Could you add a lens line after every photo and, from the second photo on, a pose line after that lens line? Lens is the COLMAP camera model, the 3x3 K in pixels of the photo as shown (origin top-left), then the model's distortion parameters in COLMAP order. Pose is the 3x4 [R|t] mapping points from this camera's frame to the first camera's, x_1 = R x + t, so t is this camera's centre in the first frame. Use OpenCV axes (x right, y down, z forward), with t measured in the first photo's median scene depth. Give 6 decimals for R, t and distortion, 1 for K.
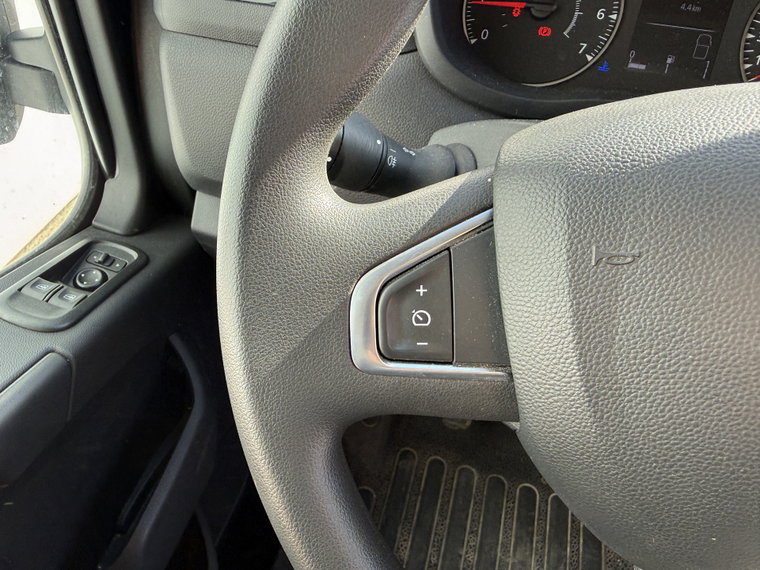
lens RADIAL K [[556.2, 0, 331.6], [0, 556.2, 277.5], [0, 0, 1]] dist [0.053262, -0.065509]
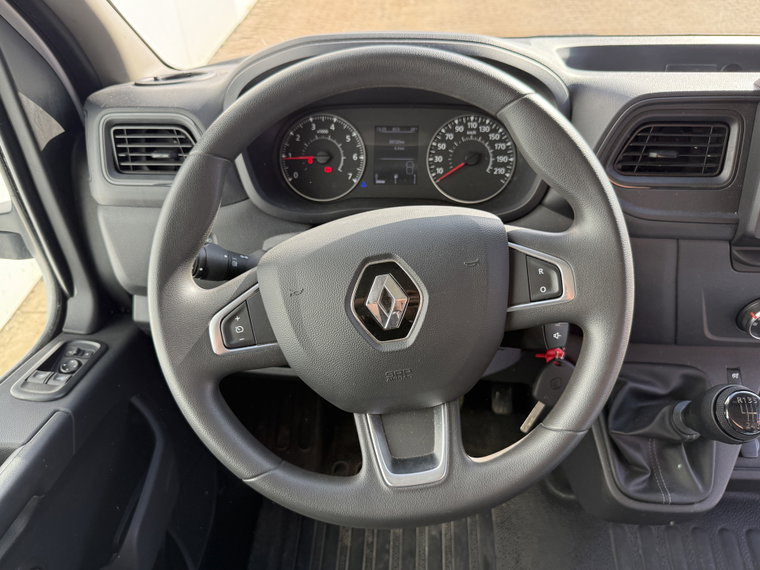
lens RADIAL K [[556.2, 0, 366.5], [0, 556.2, 285.9], [0, 0, 1]] dist [0.053262, -0.065509]
pose [[0.969973, -0.183336, 0.159811, 0.152650], [0.199204, 0.975857, -0.089561, 0.096146], [-0.139533, 0.118707, 0.983076, -0.686192]]
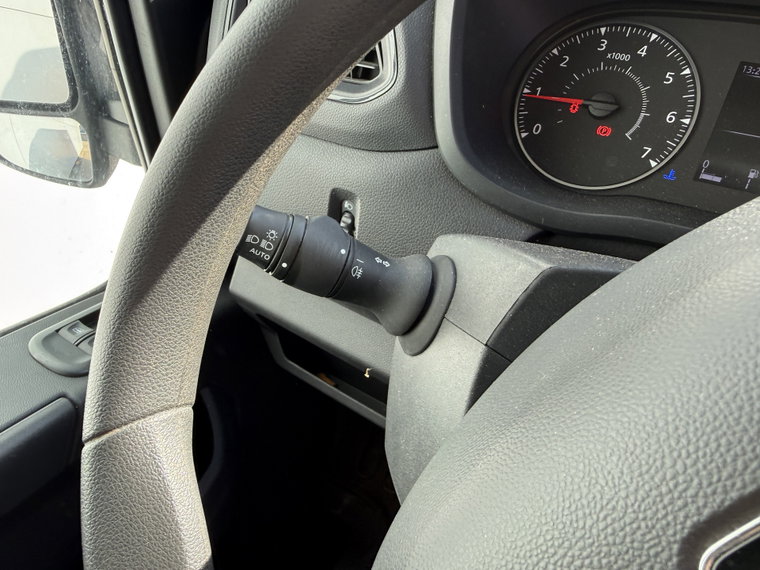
lens RADIAL K [[556.2, 0, 332.4], [0, 556.2, 278.7], [0, 0, 1]] dist [0.053262, -0.065509]
pose [[0.970121, 0.122710, -0.209304, 0.173455], [-0.137657, 0.988760, -0.058353, -0.088561], [0.199790, 0.085421, 0.976108, 0.046572]]
